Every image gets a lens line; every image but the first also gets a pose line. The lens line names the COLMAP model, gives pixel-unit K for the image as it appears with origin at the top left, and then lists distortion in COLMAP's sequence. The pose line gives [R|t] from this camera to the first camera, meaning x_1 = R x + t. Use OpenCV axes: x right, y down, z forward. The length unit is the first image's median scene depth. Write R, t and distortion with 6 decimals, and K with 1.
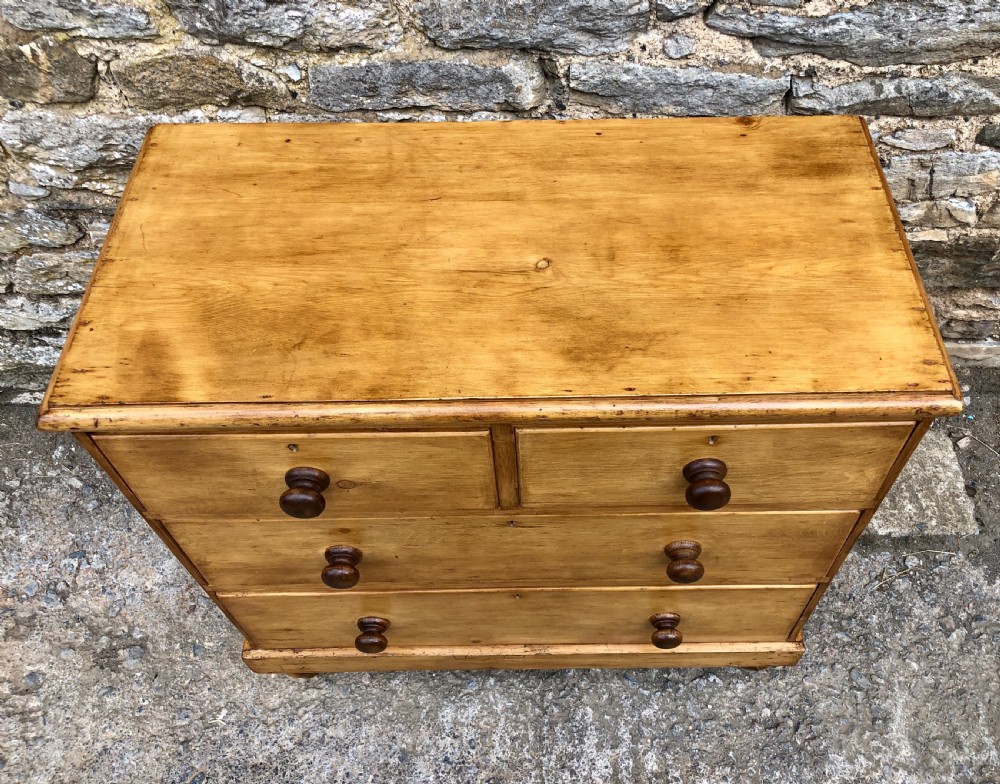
lens RADIAL K [[870.5, 0, 547.0], [0, 870.5, 392.6], [0, 0, 1]] dist [0.006164, 0.013966]
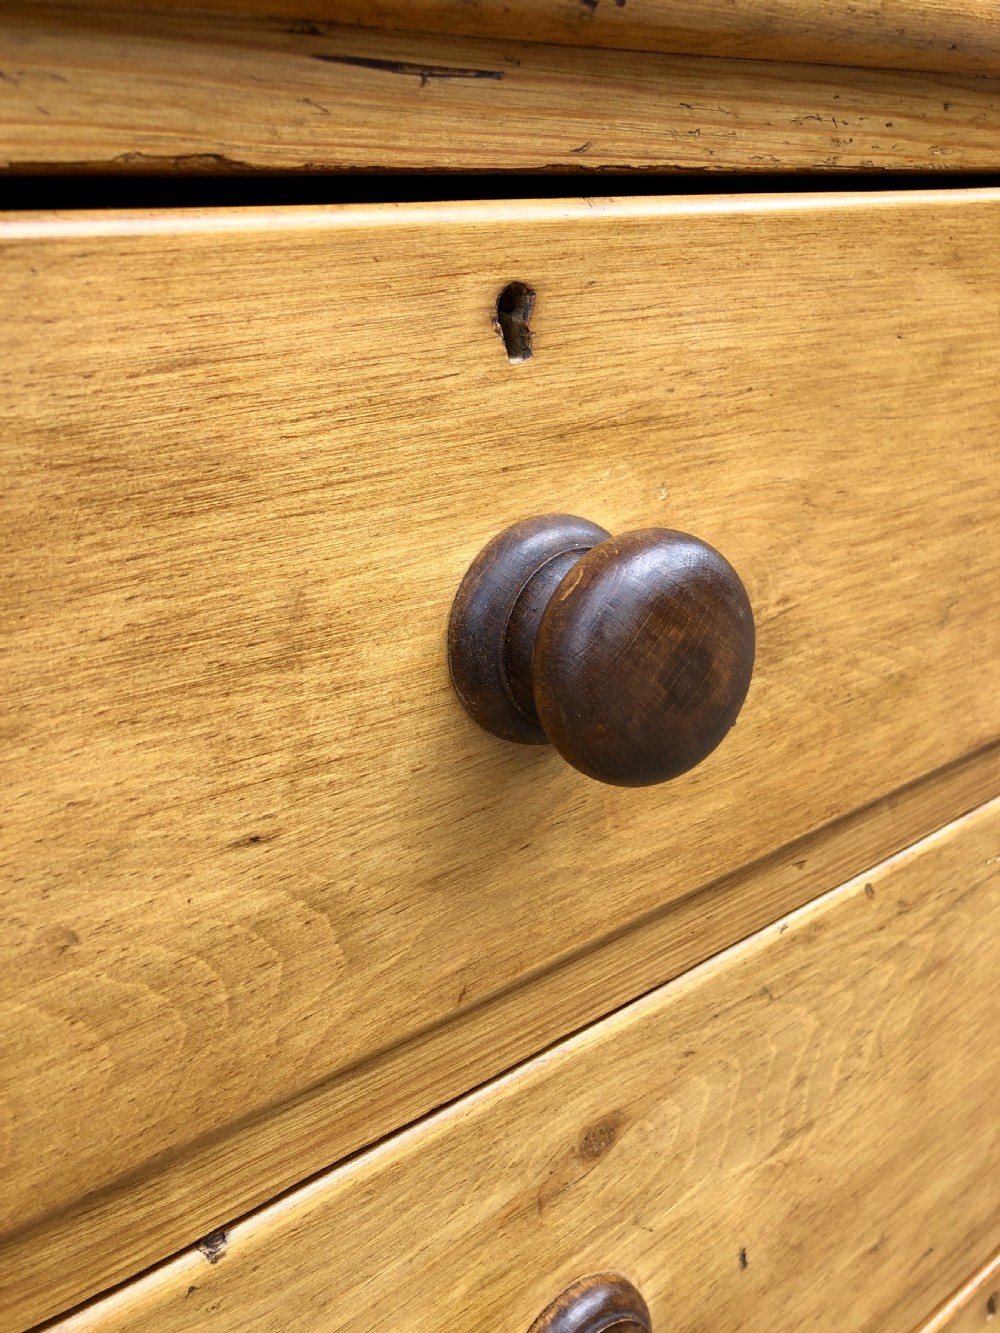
lens RADIAL K [[1129.7, 0, 500.0], [0, 1129.7, 666.5], [0, 0, 1]] dist [0.000790, 0.000867]
pose [[0.800885, -0.233129, 0.551574, -0.336519], [0.521942, 0.723277, -0.452159, 0.168125], [-0.293529, 0.650016, 0.700942, 0.677420]]
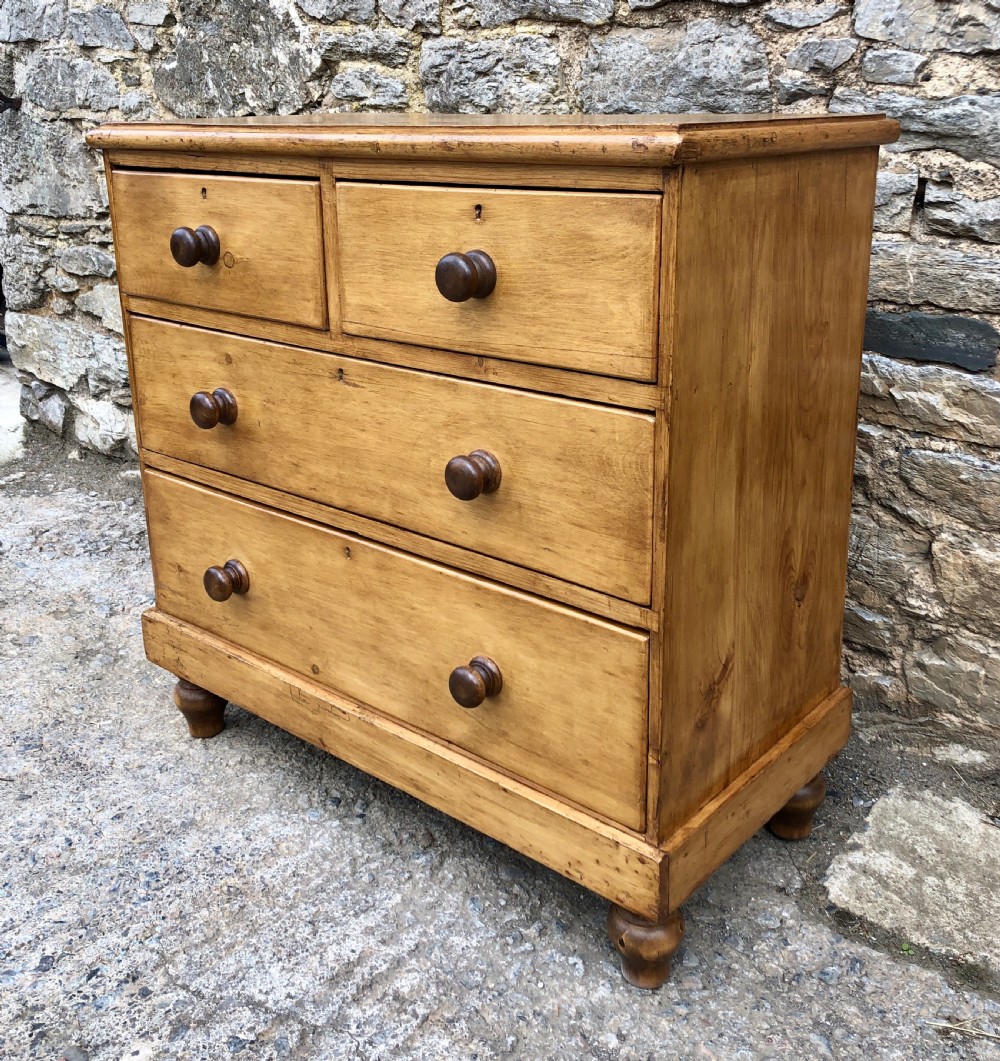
lens RADIAL K [[1145.1, 0, 501.3], [0, 1145.1, 438.1], [0, 0, 1]] dist [0.014155, -0.010824]
pose [[0.753798, 0.190414, -0.628912, 0.778397], [-0.530714, 0.740775, -0.411819, 0.548957], [0.387467, 0.644201, 0.659450, 0.276549]]
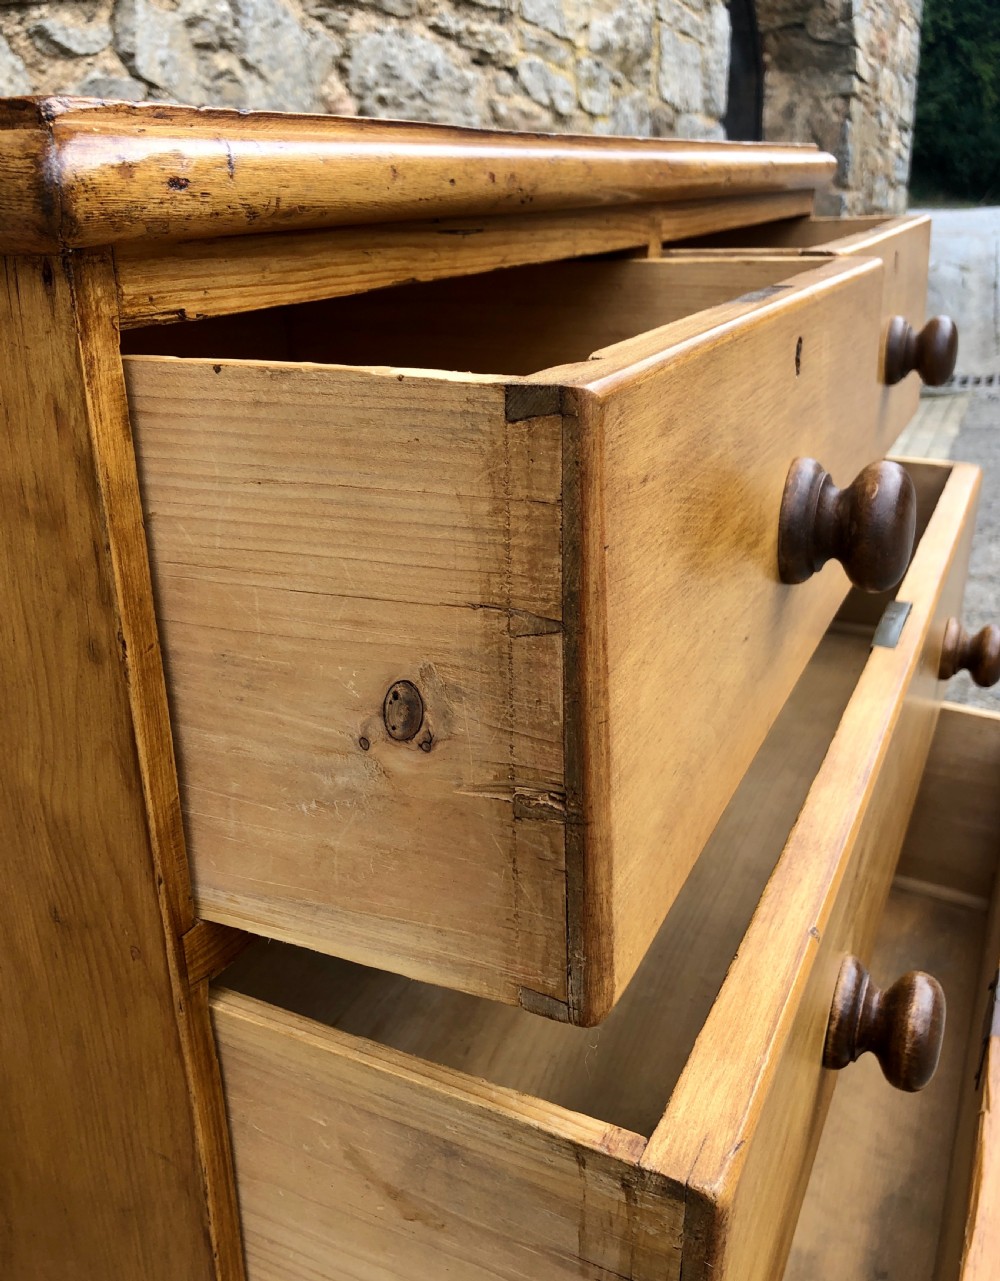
lens RADIAL K [[1174.4, 0, 493.4], [0, 1174.4, 609.1], [0, 0, 1]] dist [0.007122, 0.009974]
pose [[0.436041, -0.304280, 0.846925, -0.584891], [0.751190, 0.641303, -0.156347, 0.168319], [-0.495562, 0.704375, 0.508206, 0.628812]]
